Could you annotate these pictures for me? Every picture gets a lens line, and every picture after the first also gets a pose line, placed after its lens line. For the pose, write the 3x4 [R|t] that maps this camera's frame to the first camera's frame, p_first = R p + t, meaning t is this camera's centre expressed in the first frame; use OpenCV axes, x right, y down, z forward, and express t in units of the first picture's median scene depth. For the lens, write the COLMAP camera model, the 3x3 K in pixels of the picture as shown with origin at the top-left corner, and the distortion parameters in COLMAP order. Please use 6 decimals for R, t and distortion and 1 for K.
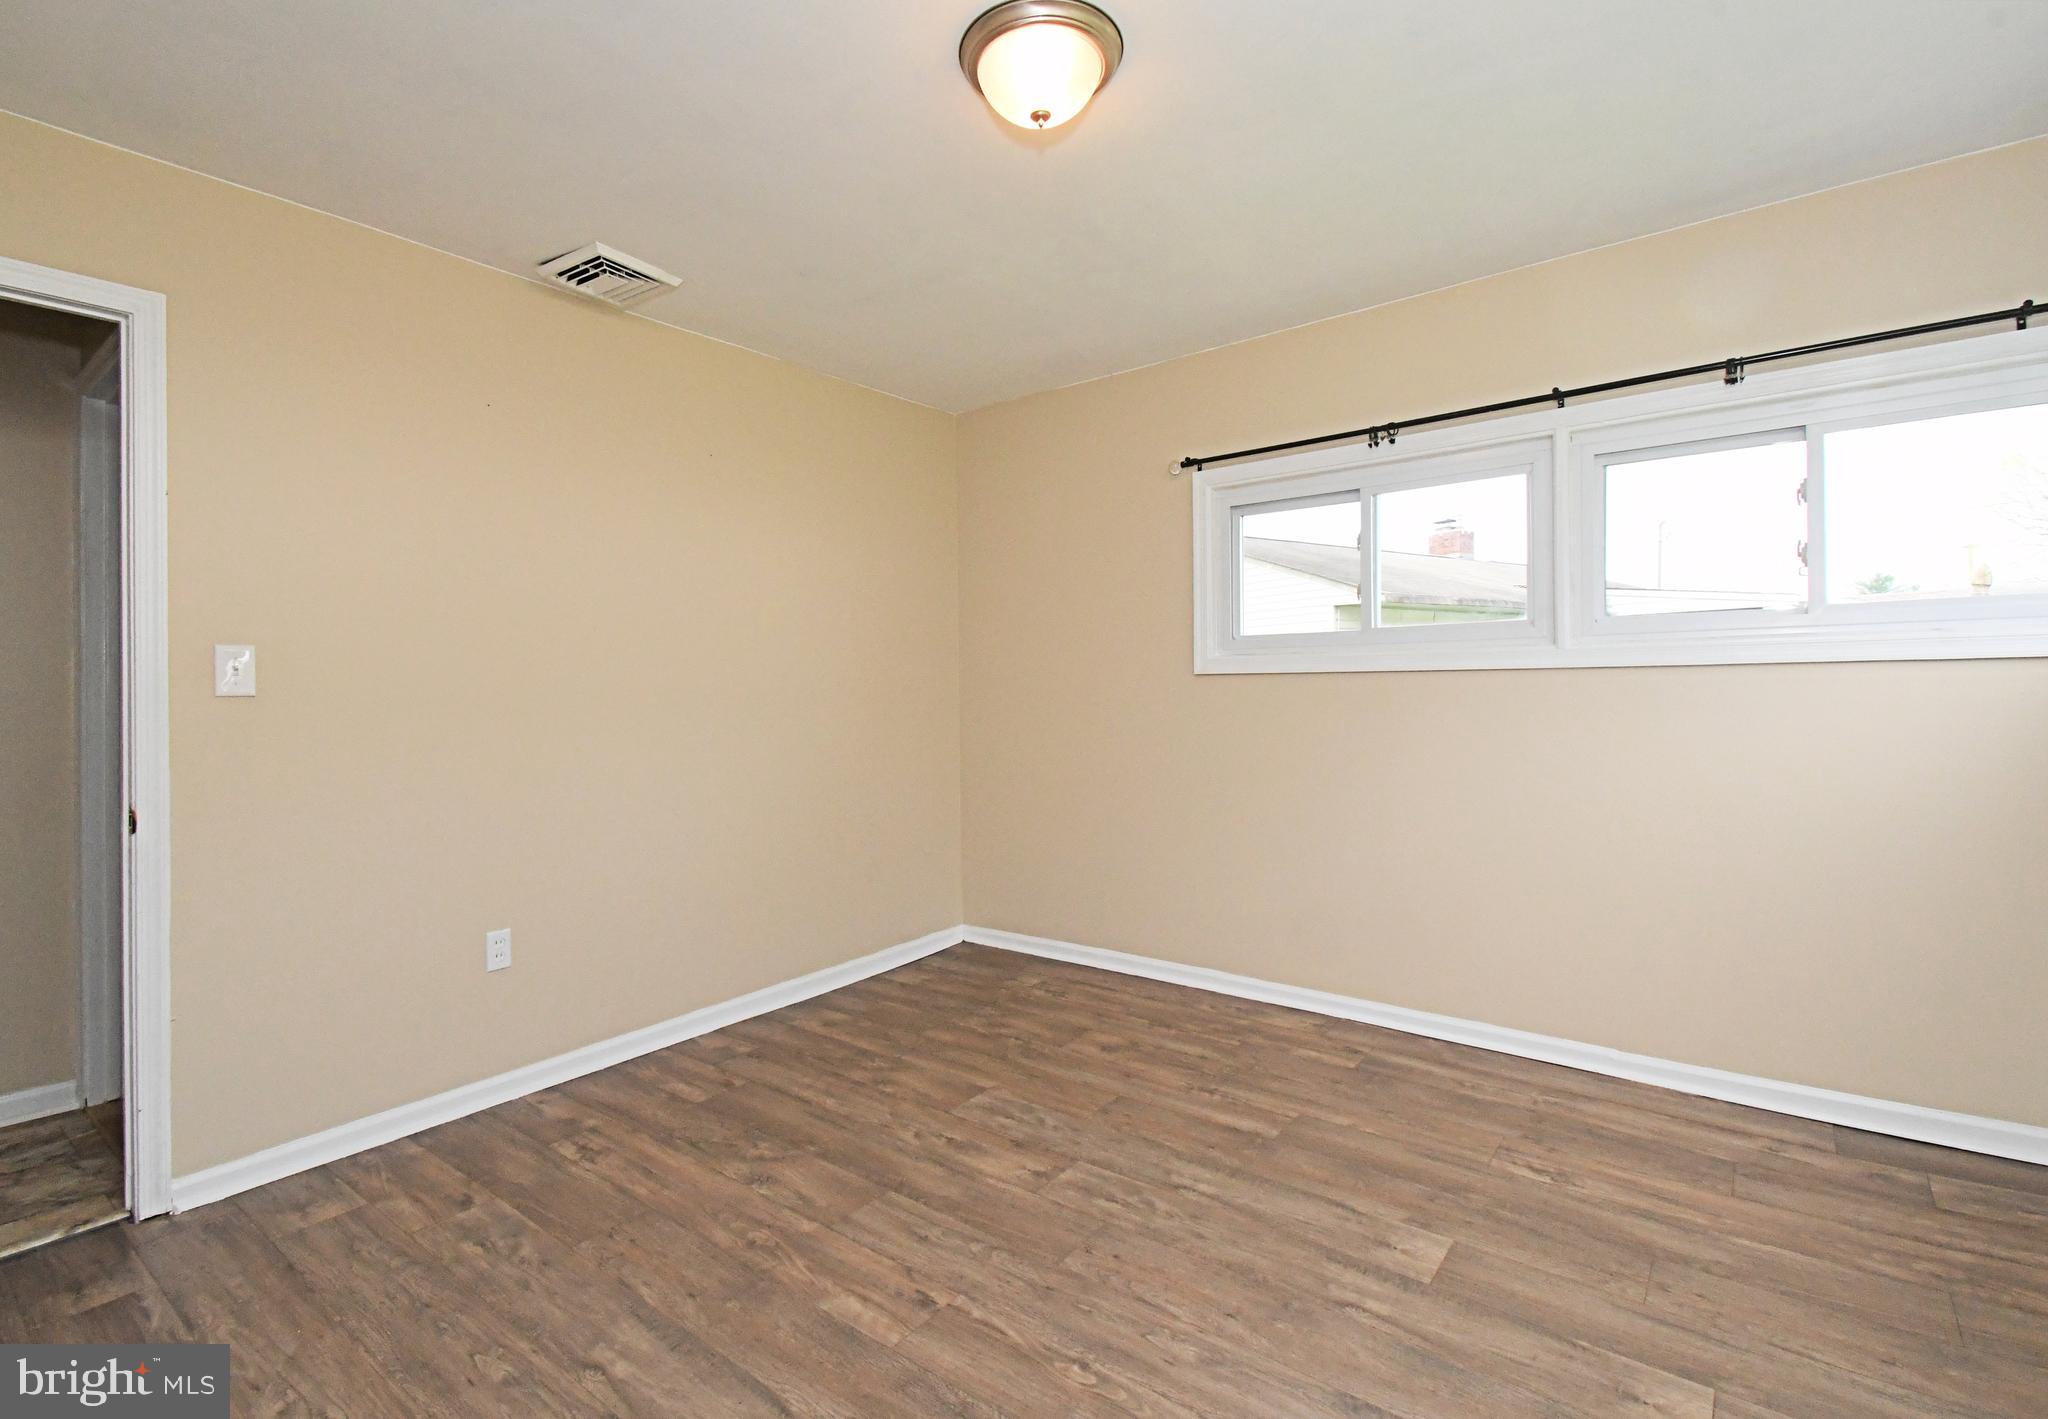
lens RADIAL K [[958.9, 0, 1001.9], [0, 958.9, 690.8], [0, 0, 1]] dist [0.018480, -0.000577]
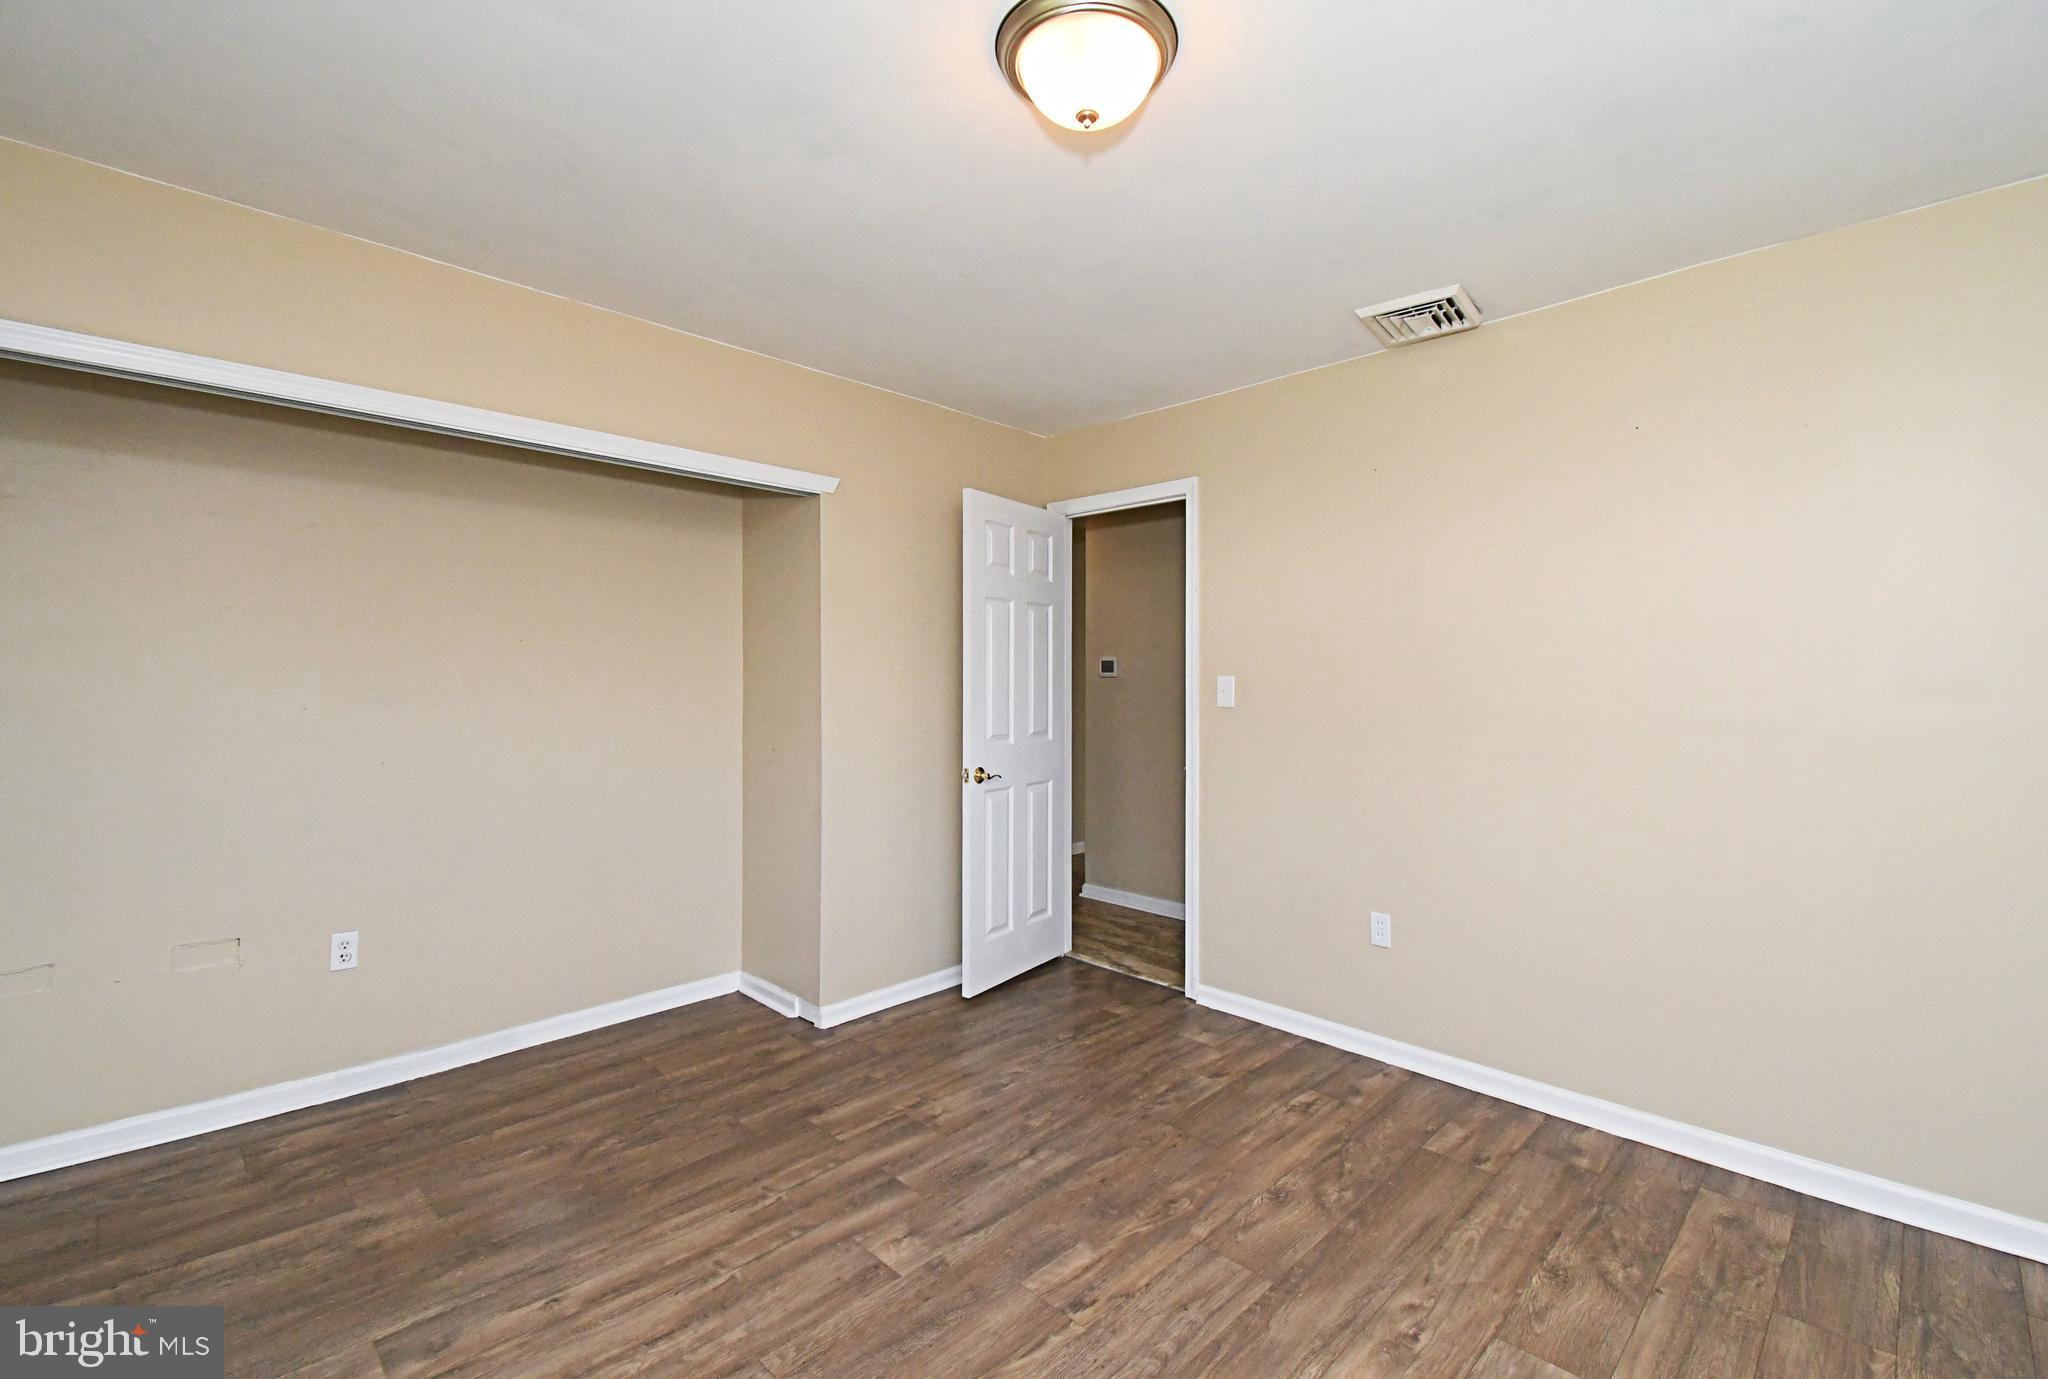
lens RADIAL K [[887.4, 0, 1035.9], [0, 887.4, 681.8], [0, 0, 1]] dist [0.038138, -0.015225]
pose [[-0.116133, 0.012808, -0.993151, 0.685905], [-0.000215, 0.999917, 0.012921, -0.052617], [0.993234, 0.001714, -0.116120, 0.808197]]
